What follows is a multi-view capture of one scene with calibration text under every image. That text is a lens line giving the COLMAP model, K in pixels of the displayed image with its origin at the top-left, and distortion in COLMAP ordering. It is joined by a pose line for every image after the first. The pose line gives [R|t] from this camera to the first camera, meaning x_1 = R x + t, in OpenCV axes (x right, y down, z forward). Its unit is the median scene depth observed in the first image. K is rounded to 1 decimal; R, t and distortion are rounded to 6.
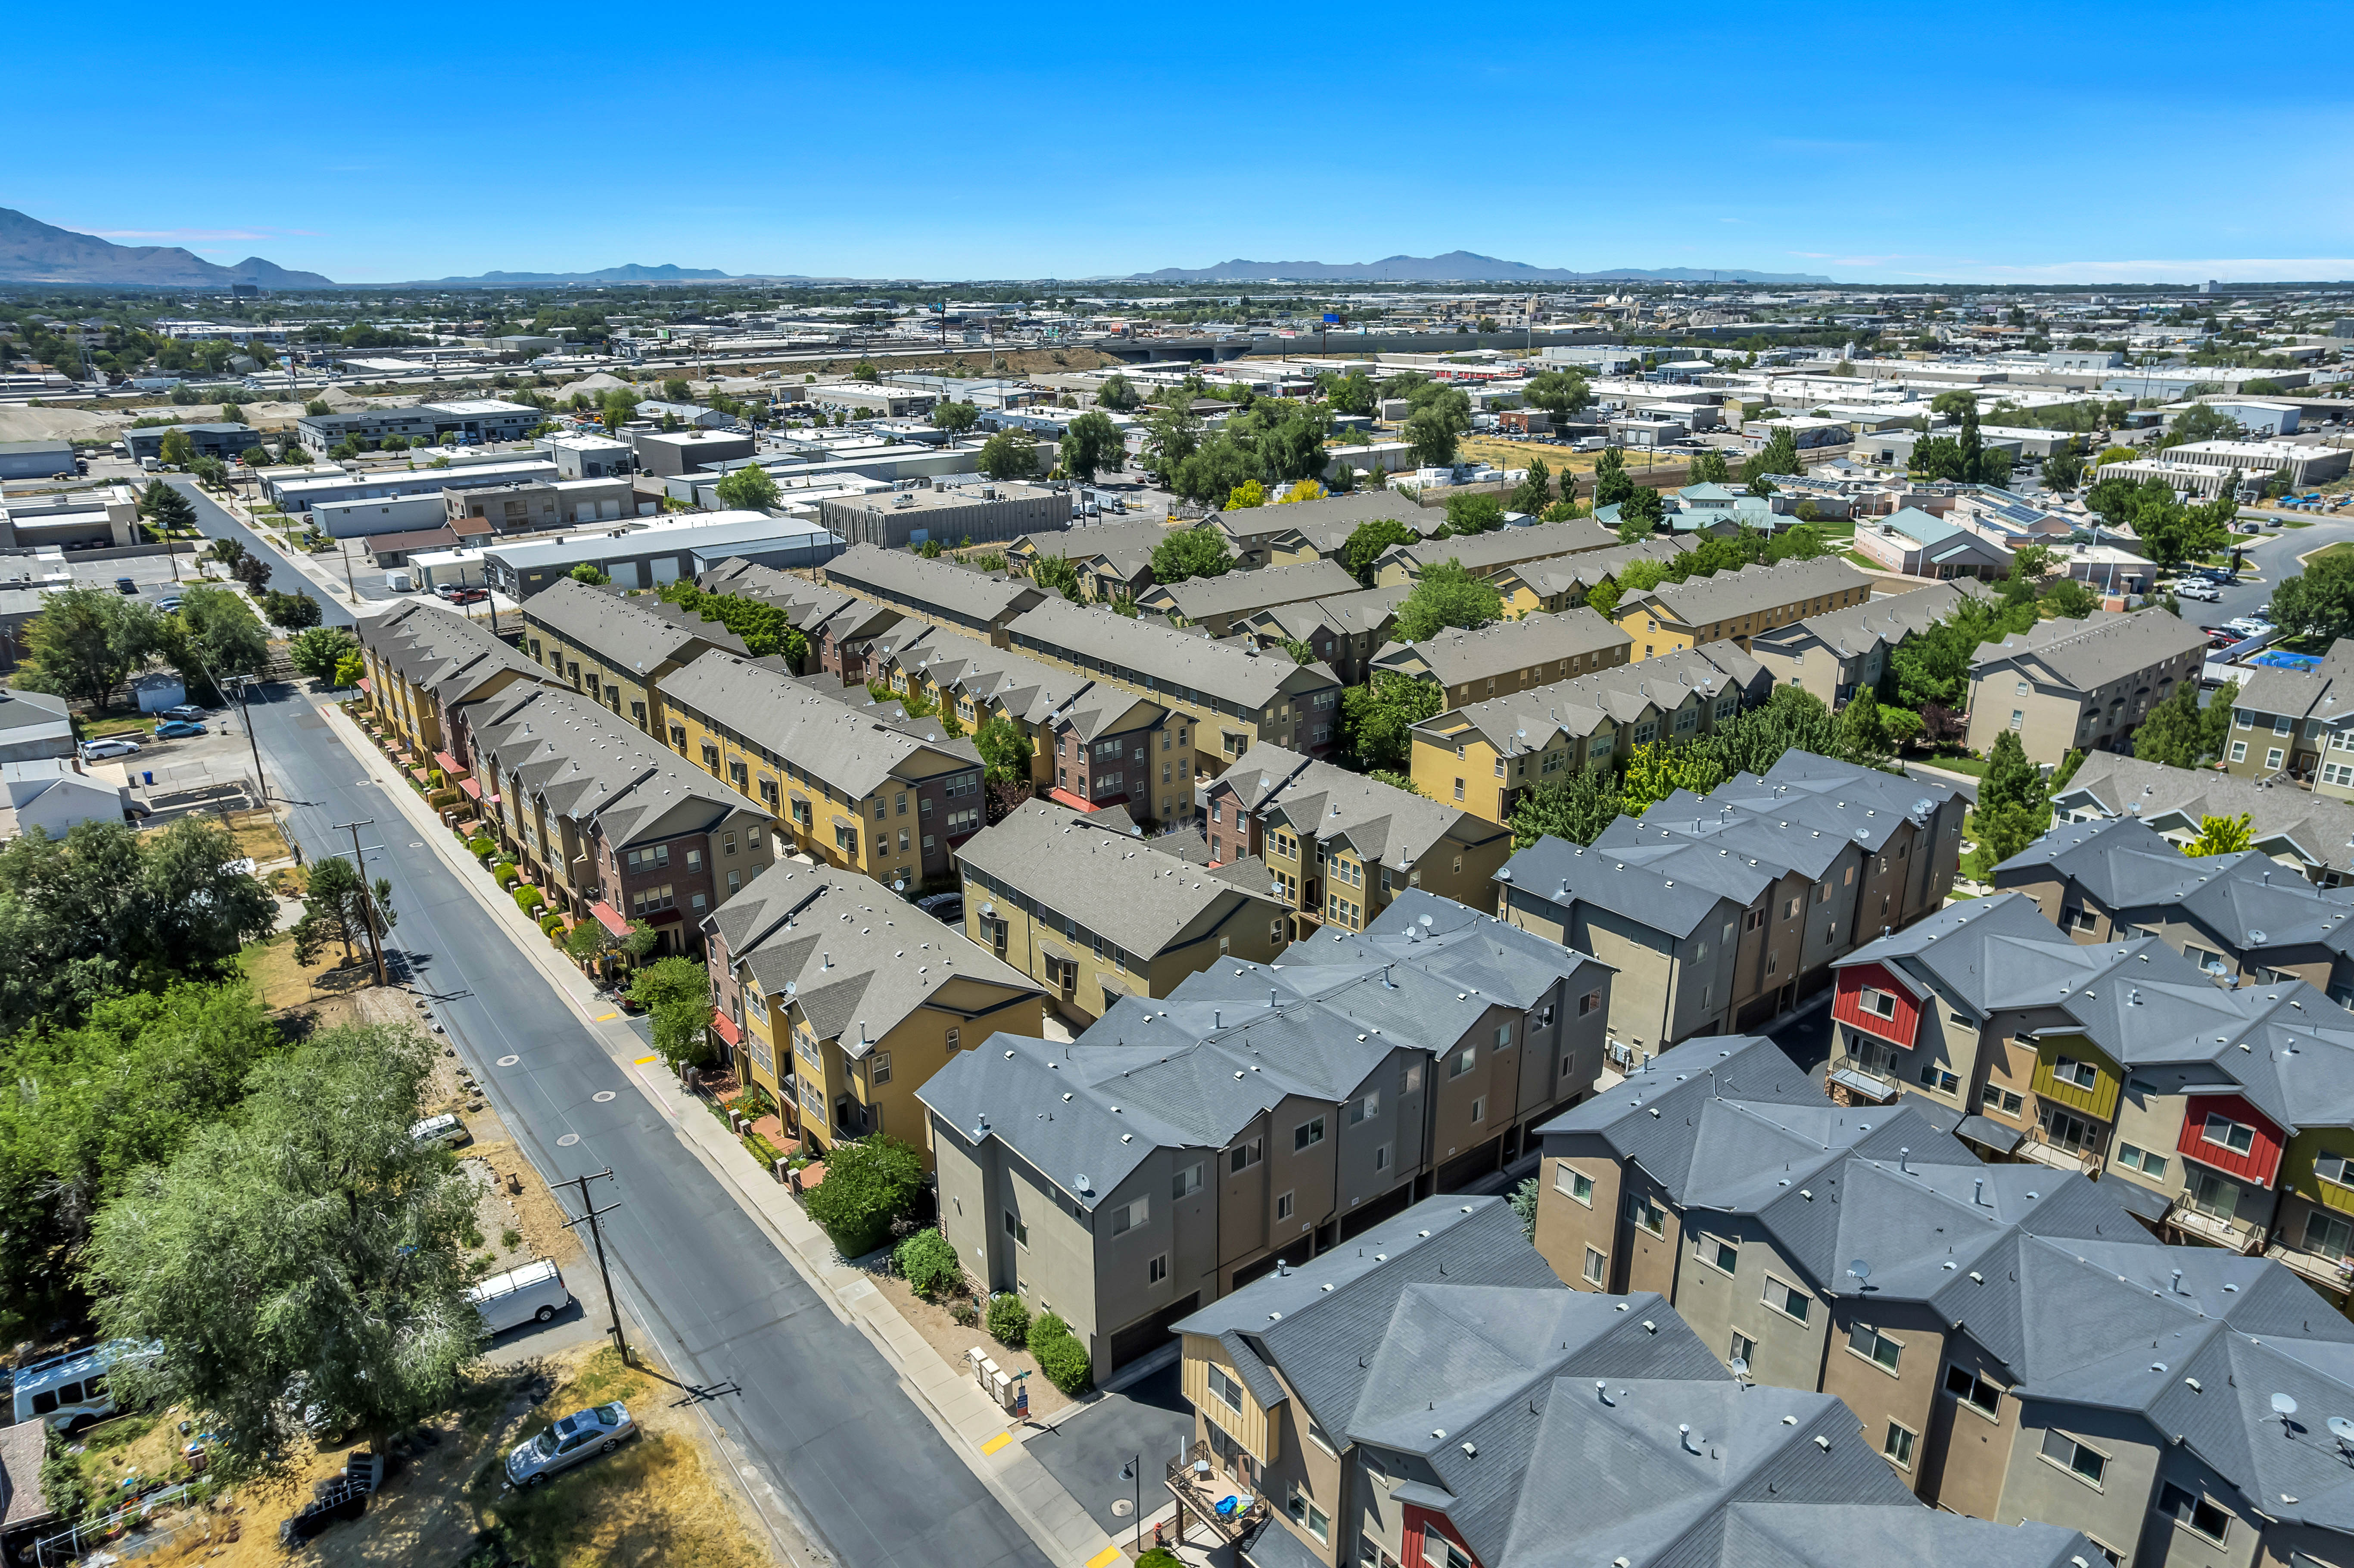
lens RADIAL K [[1491.1, 0, 1208.4], [0, 1491.1, 781.2], [0, 0, 1]] dist [-0.076289, 0.069319]
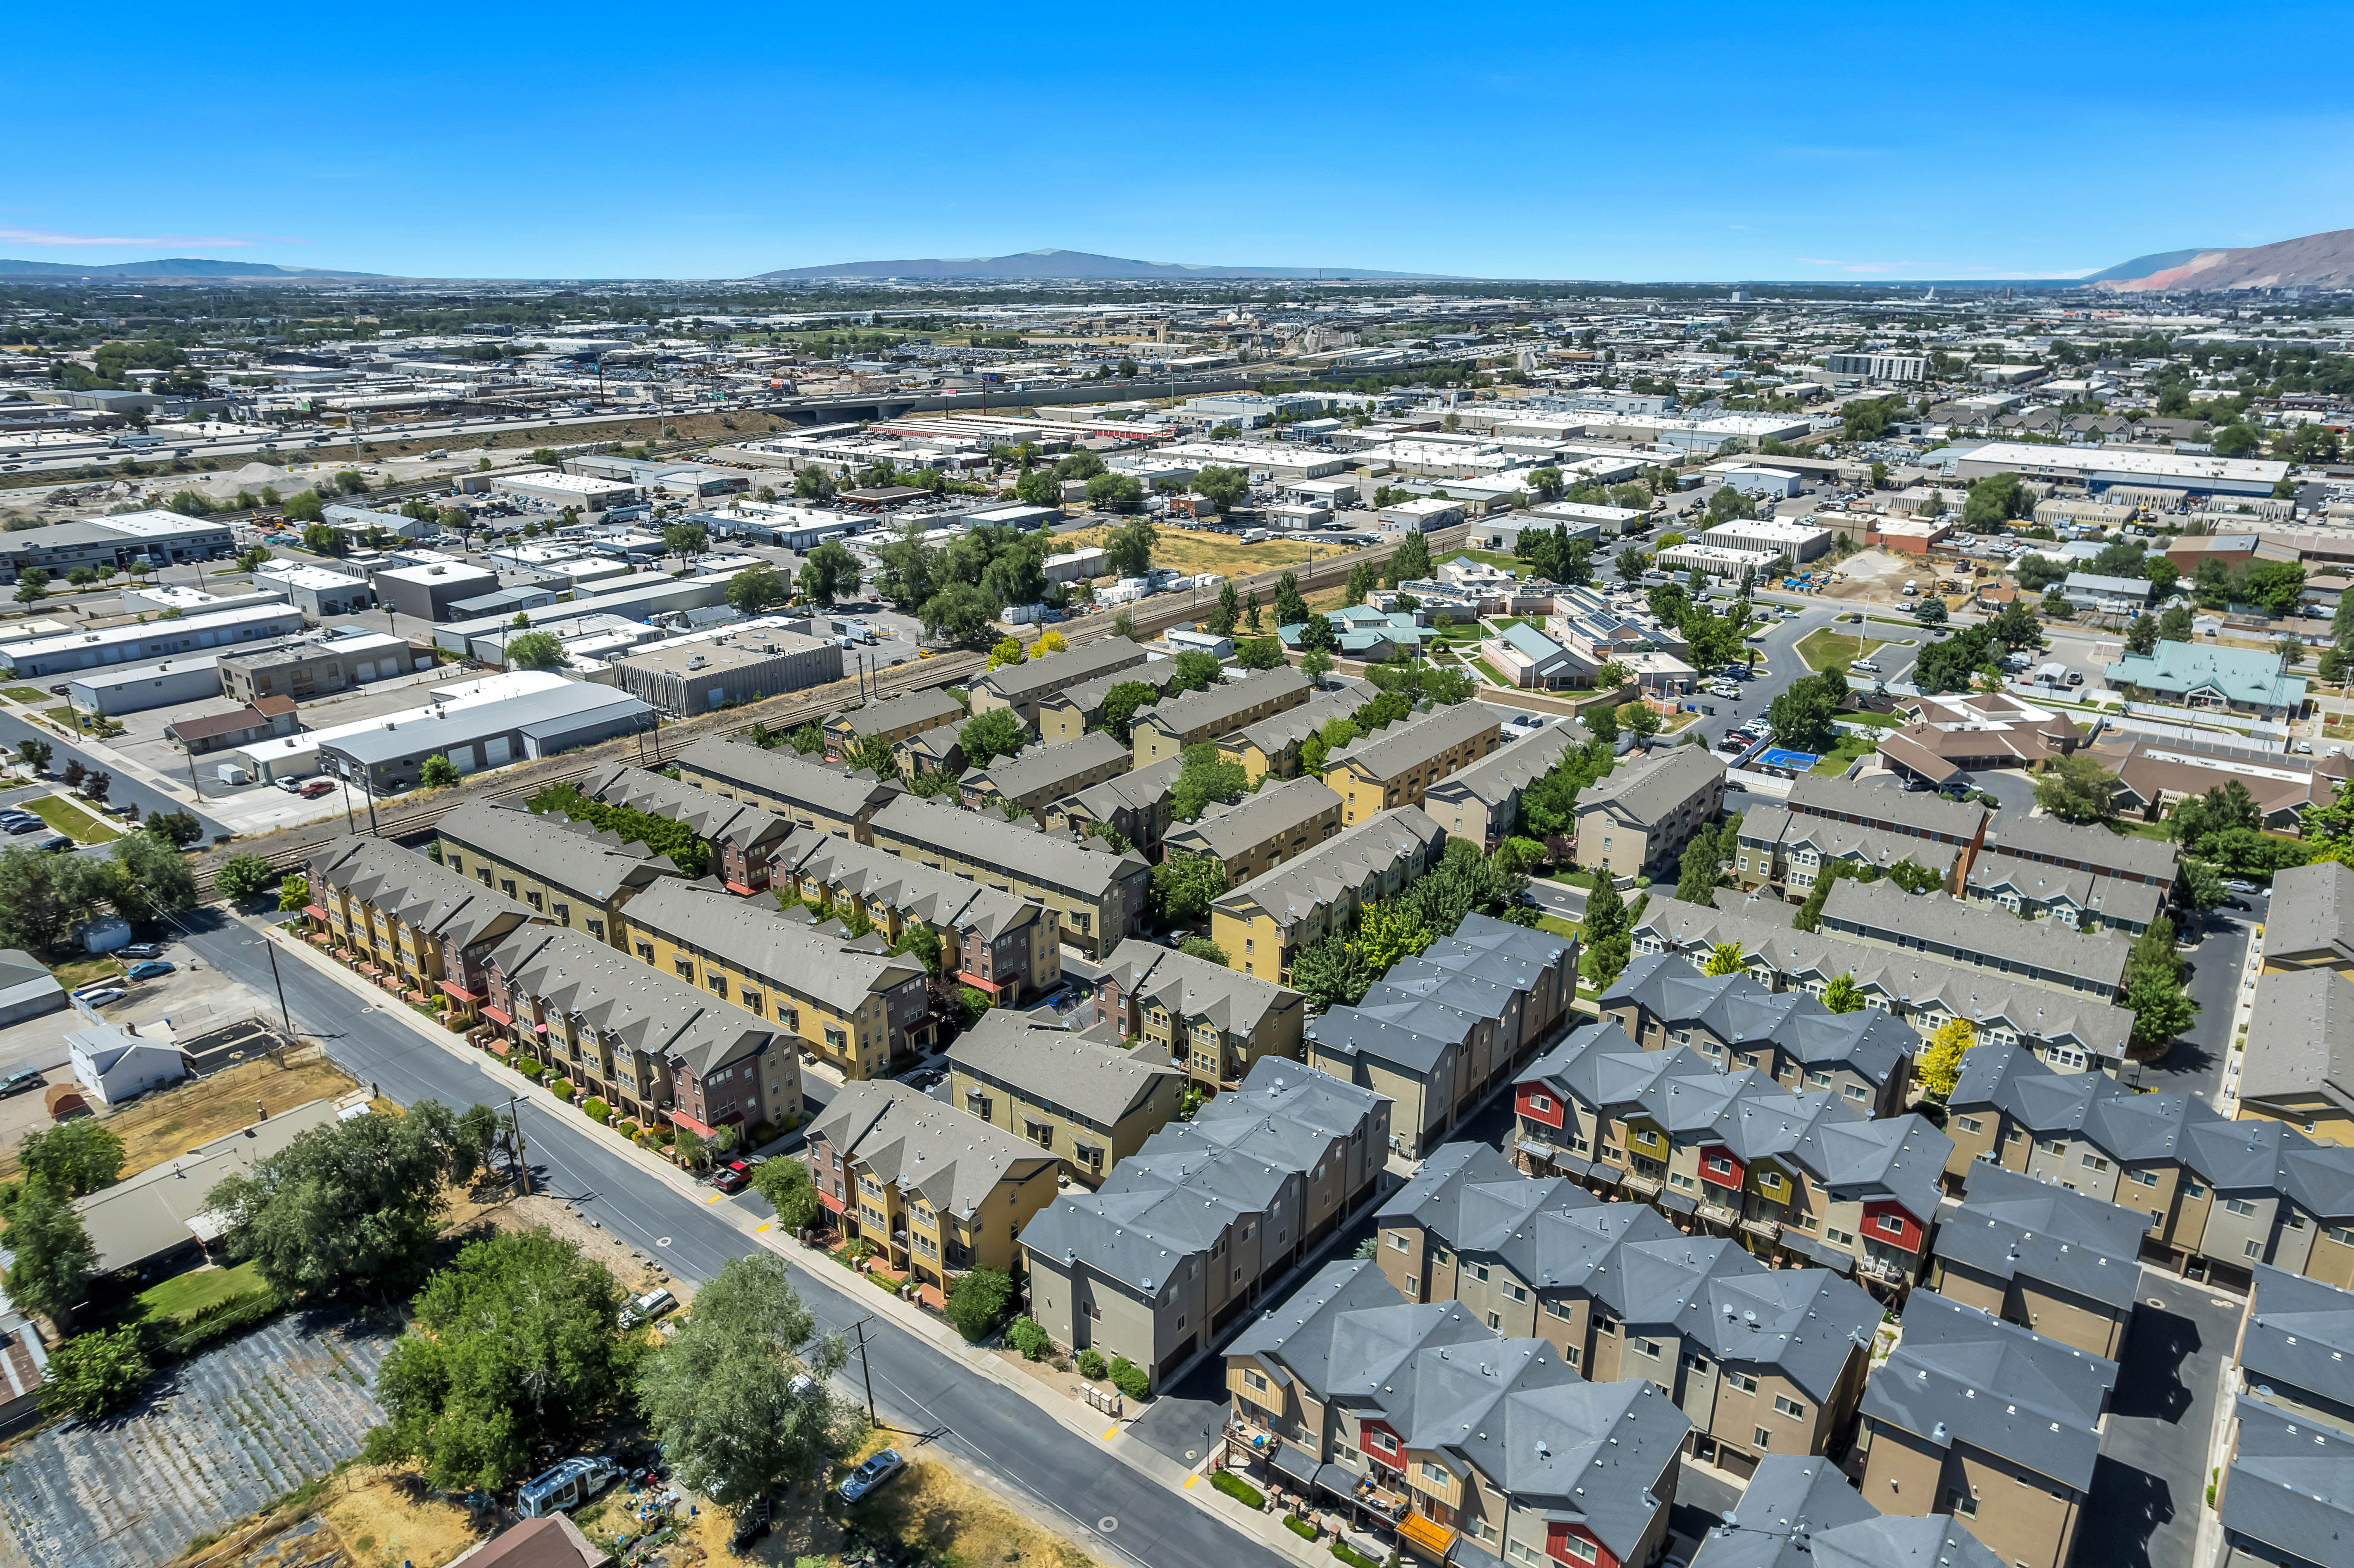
lens RADIAL K [[1491.1, 0, 1208.4], [0, 1491.1, 781.2], [0, 0, 1]] dist [-0.076289, 0.069319]
pose [[0.970050, -0.068157, 0.233147, -0.188306], [0.066794, 0.997672, 0.013747, -0.172939], [-0.233541, 0.002237, 0.972344, -0.372427]]
